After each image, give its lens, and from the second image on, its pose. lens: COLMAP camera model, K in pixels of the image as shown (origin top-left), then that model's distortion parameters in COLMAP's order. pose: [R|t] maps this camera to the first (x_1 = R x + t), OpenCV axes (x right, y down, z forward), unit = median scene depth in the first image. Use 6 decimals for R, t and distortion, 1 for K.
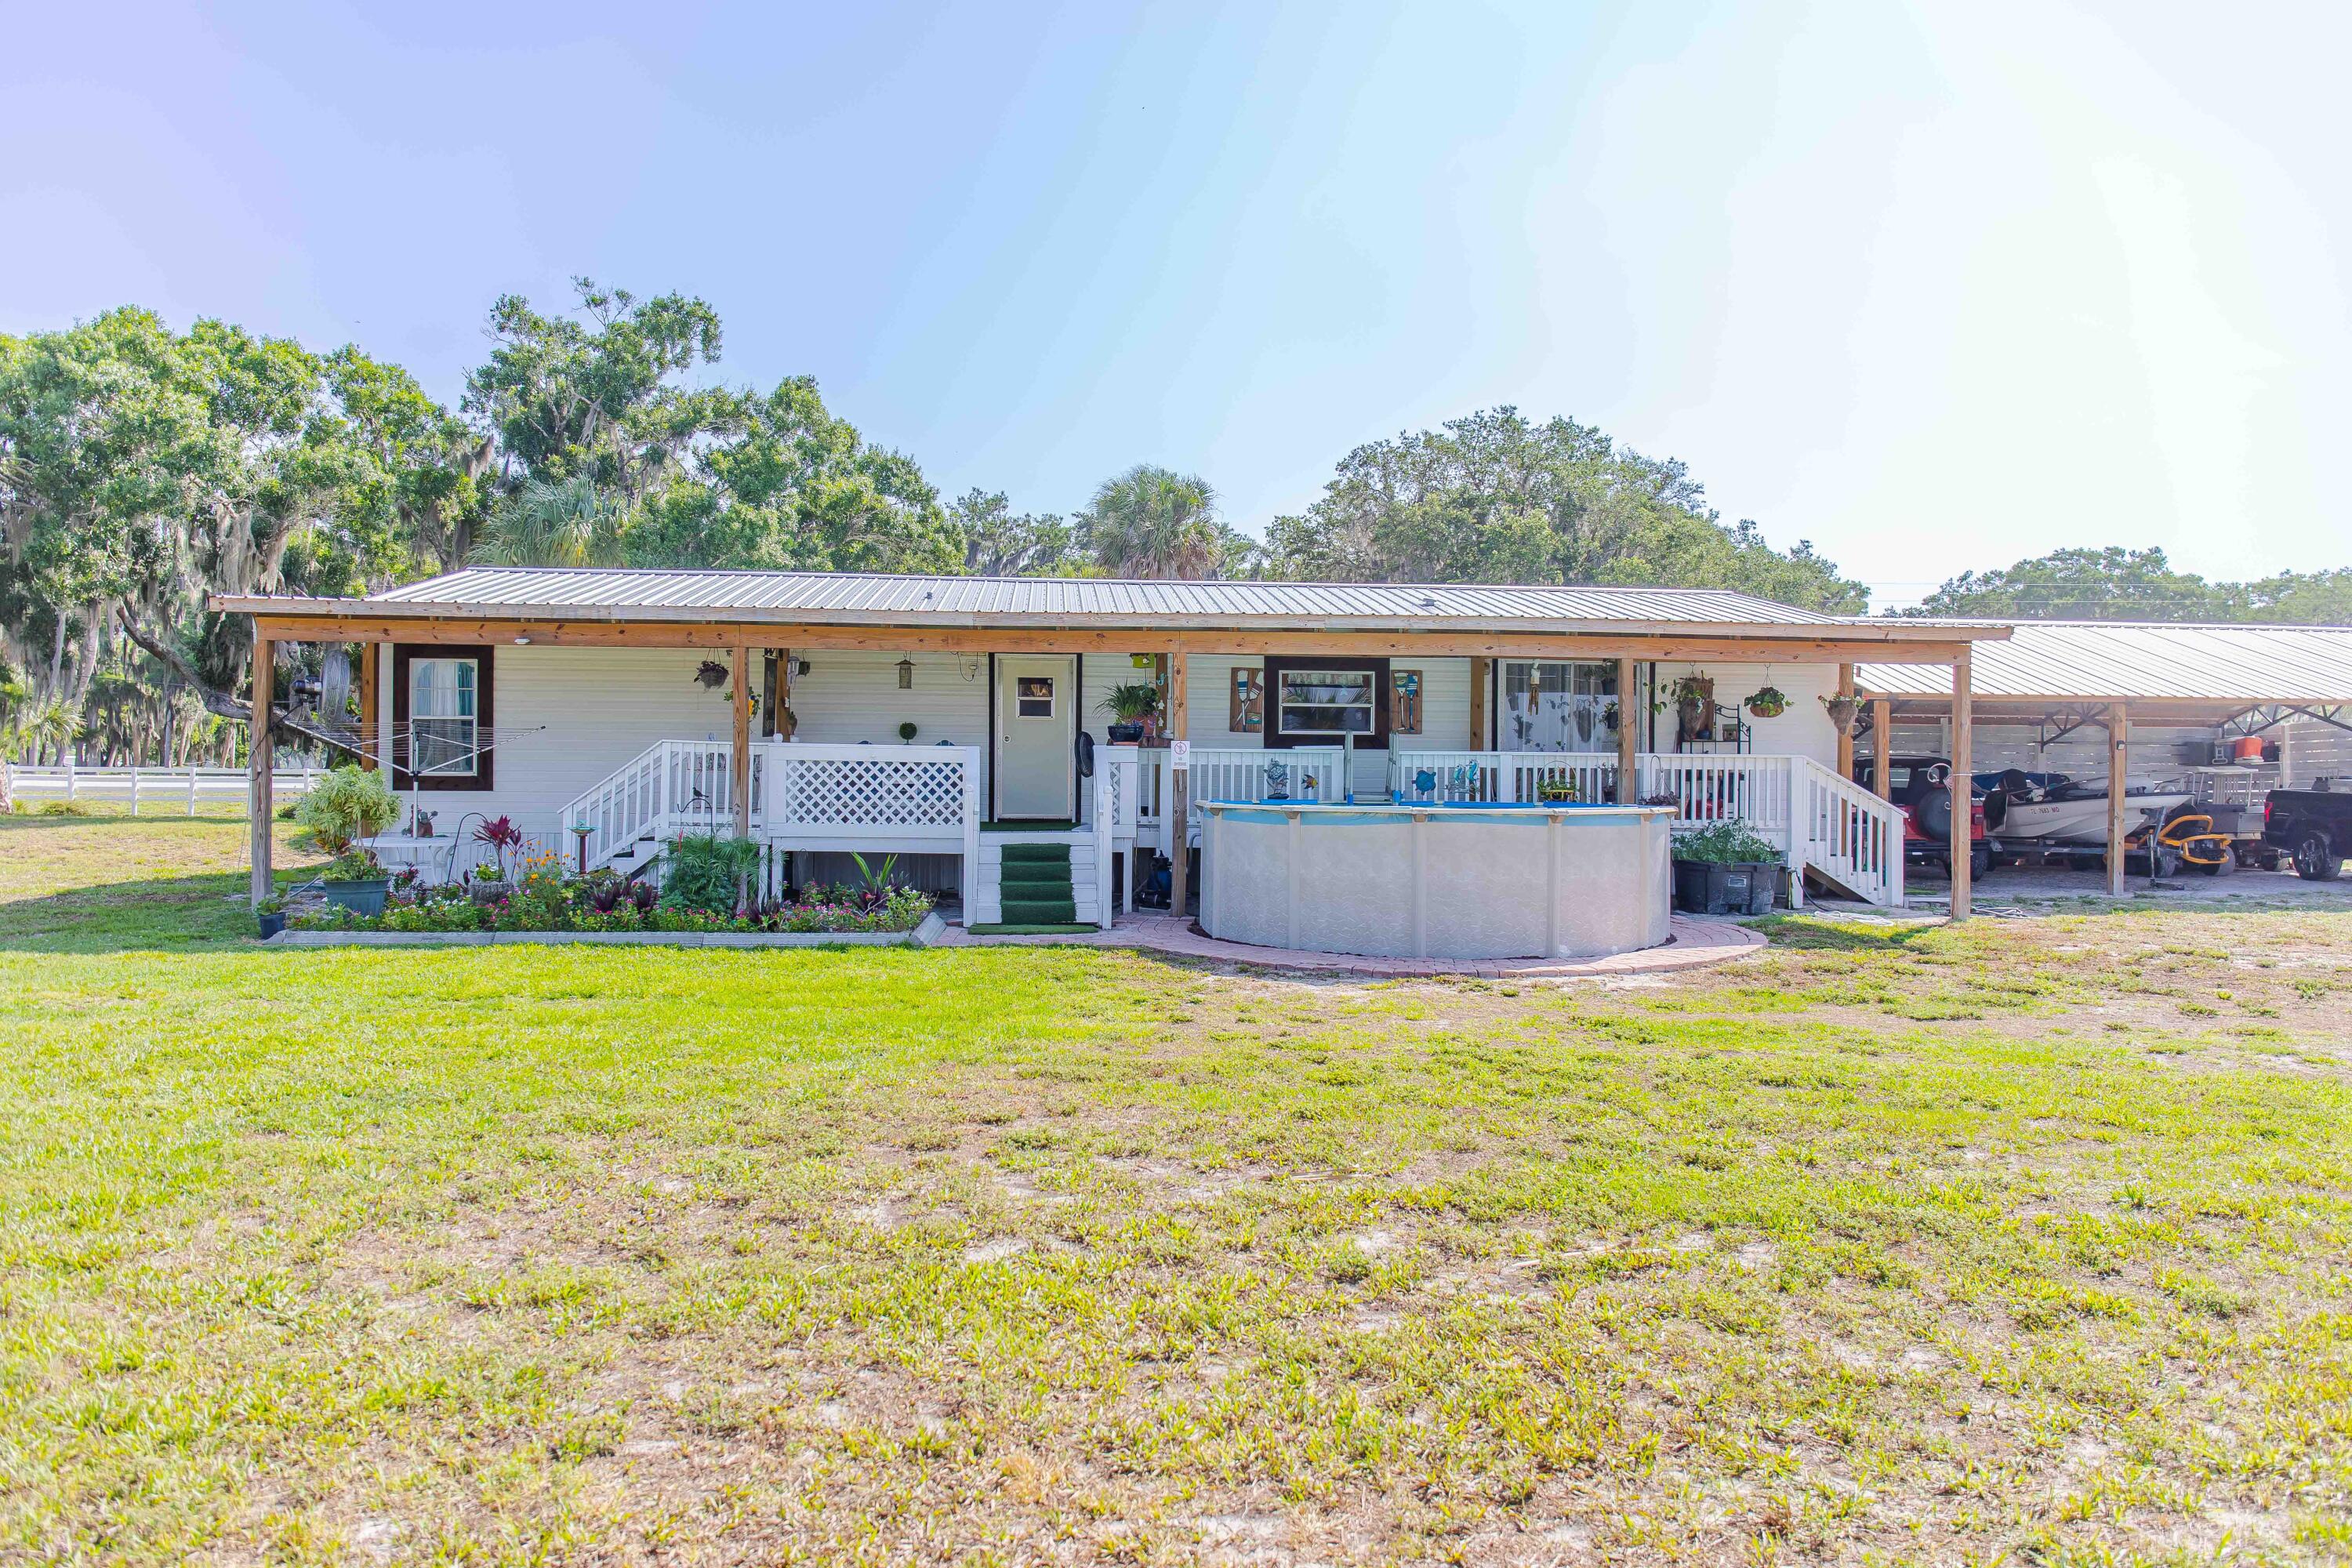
lens RADIAL K [[1565.9, 0, 1147.1], [0, 1565.9, 779.8], [0, 0, 1]] dist [-0.005361, -0.001046]
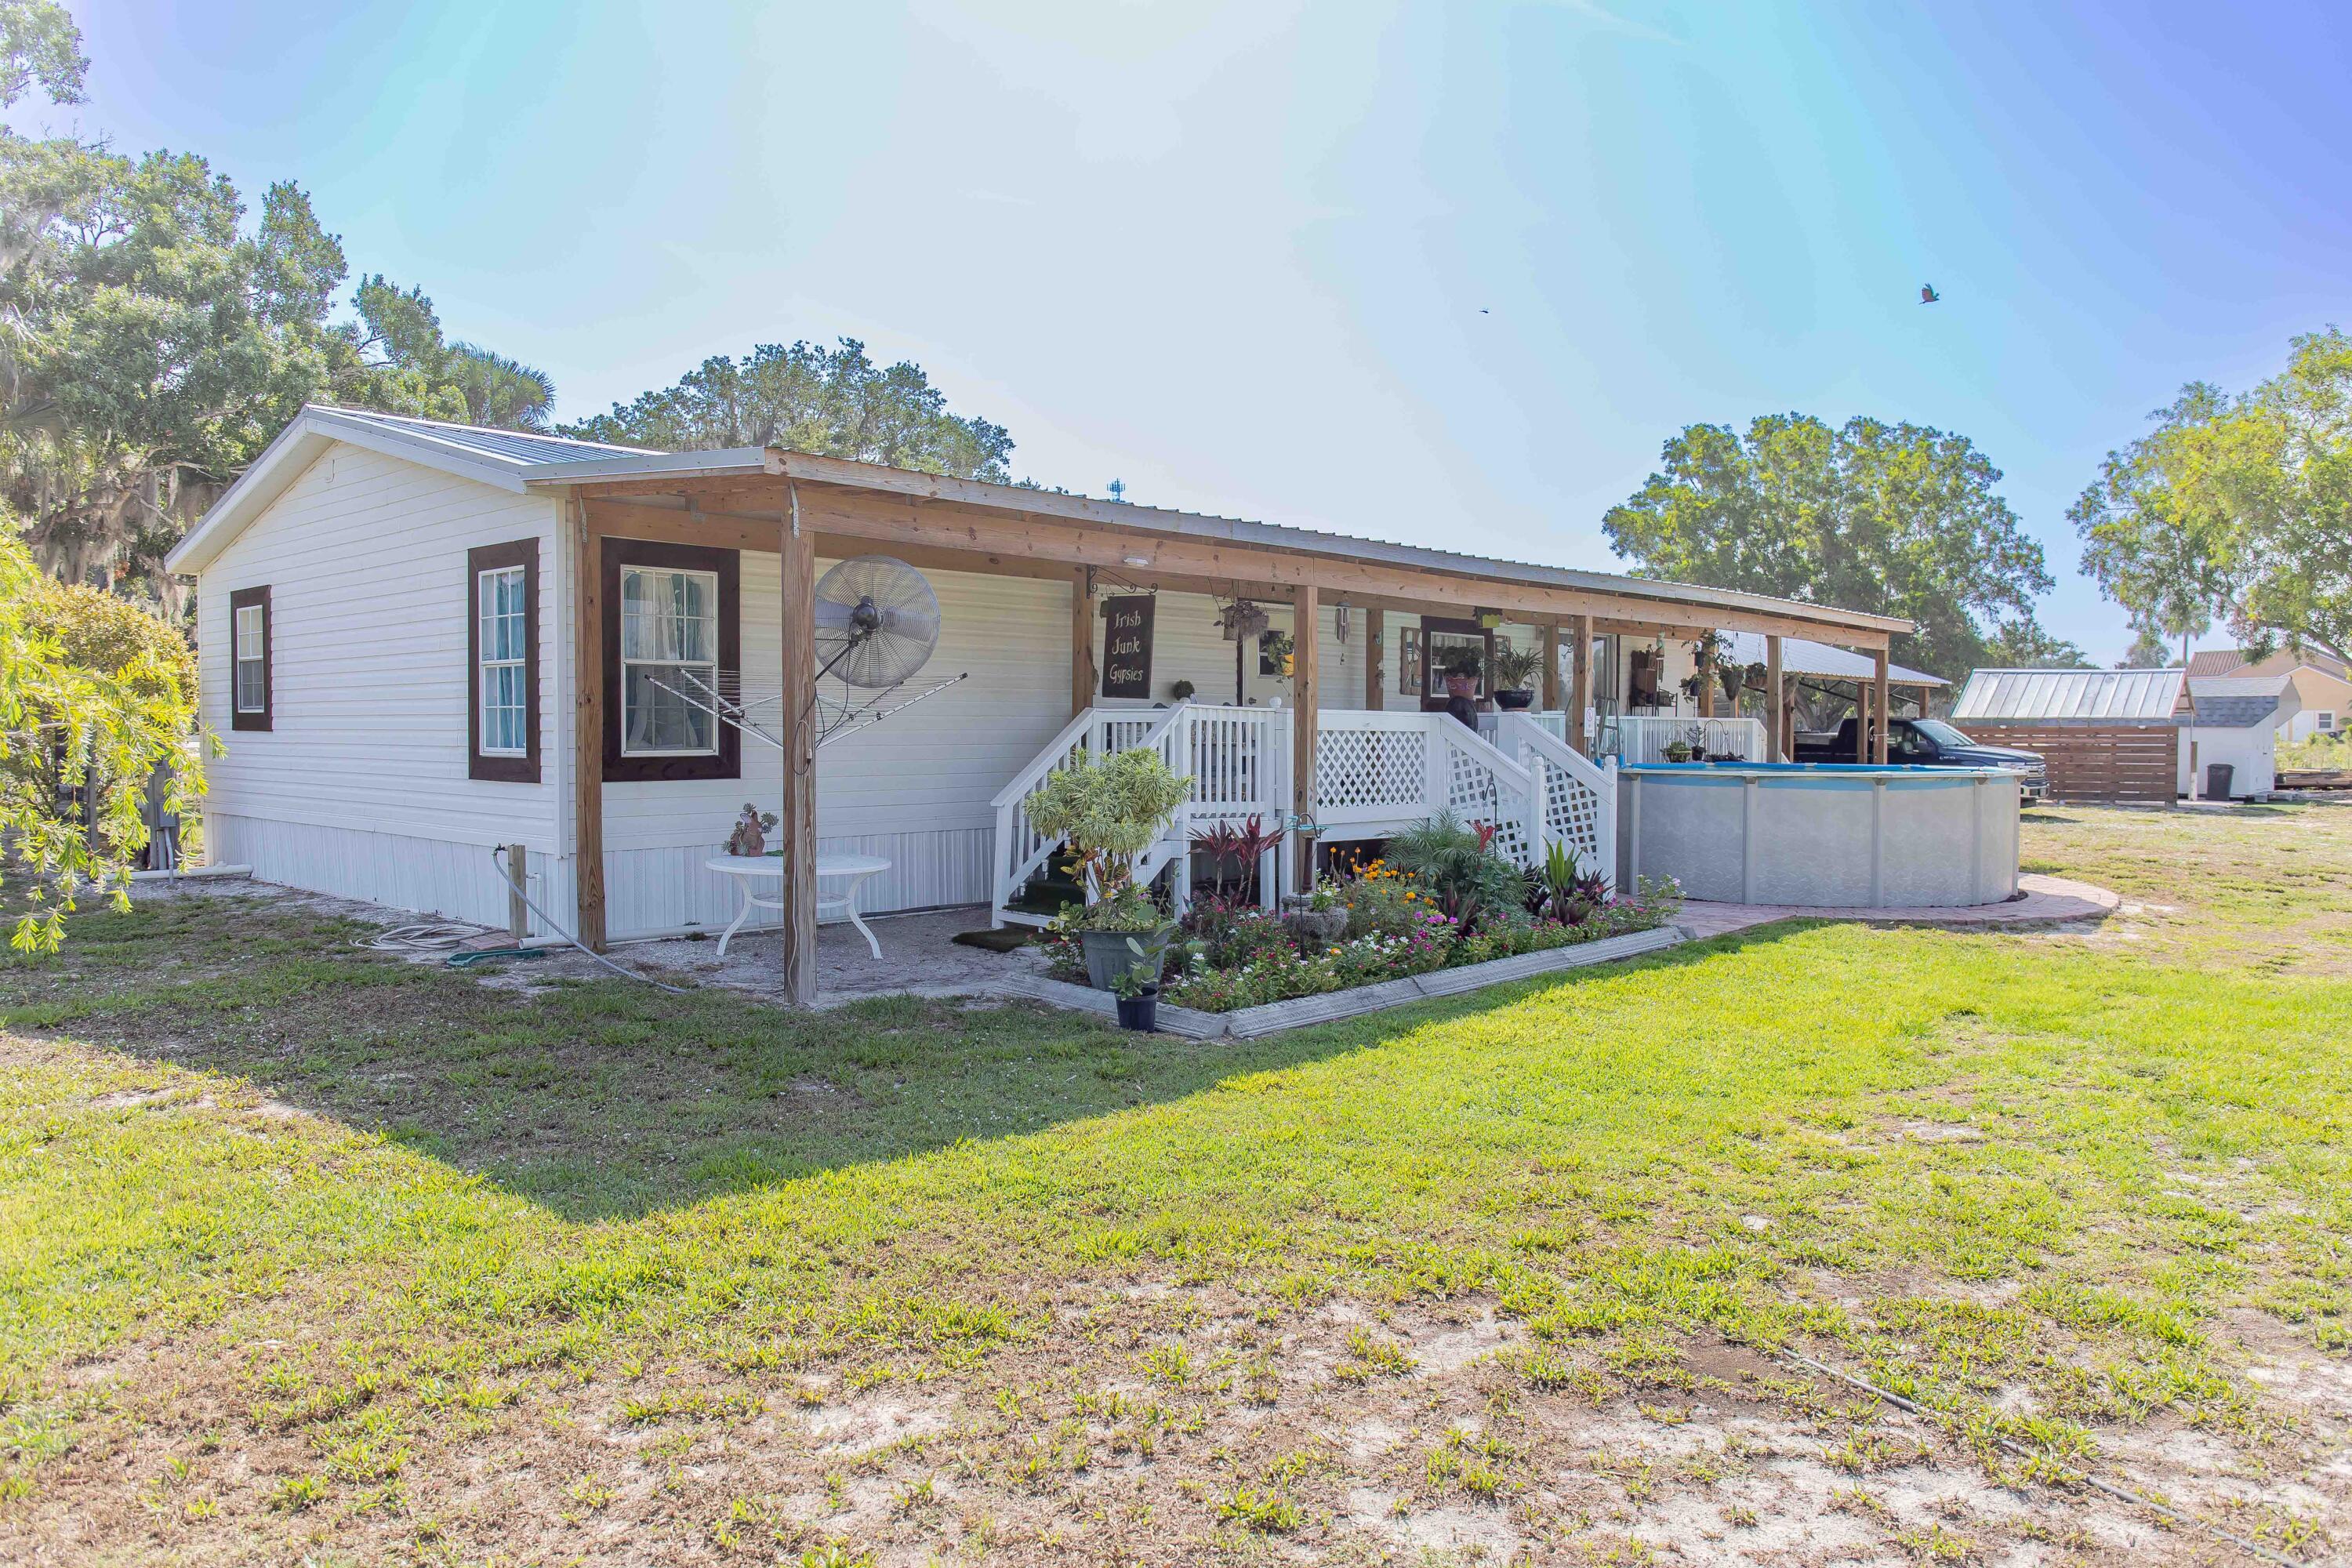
lens RADIAL K [[1565.9, 0, 1147.1], [0, 1565.9, 779.8], [0, 0, 1]] dist [-0.005361, -0.001046]
pose [[0.768753, -0.026160, 0.639011, -0.673337], [0.001959, 0.999255, 0.038550, -0.016455], [-0.639543, -0.028384, 0.768231, 0.374215]]
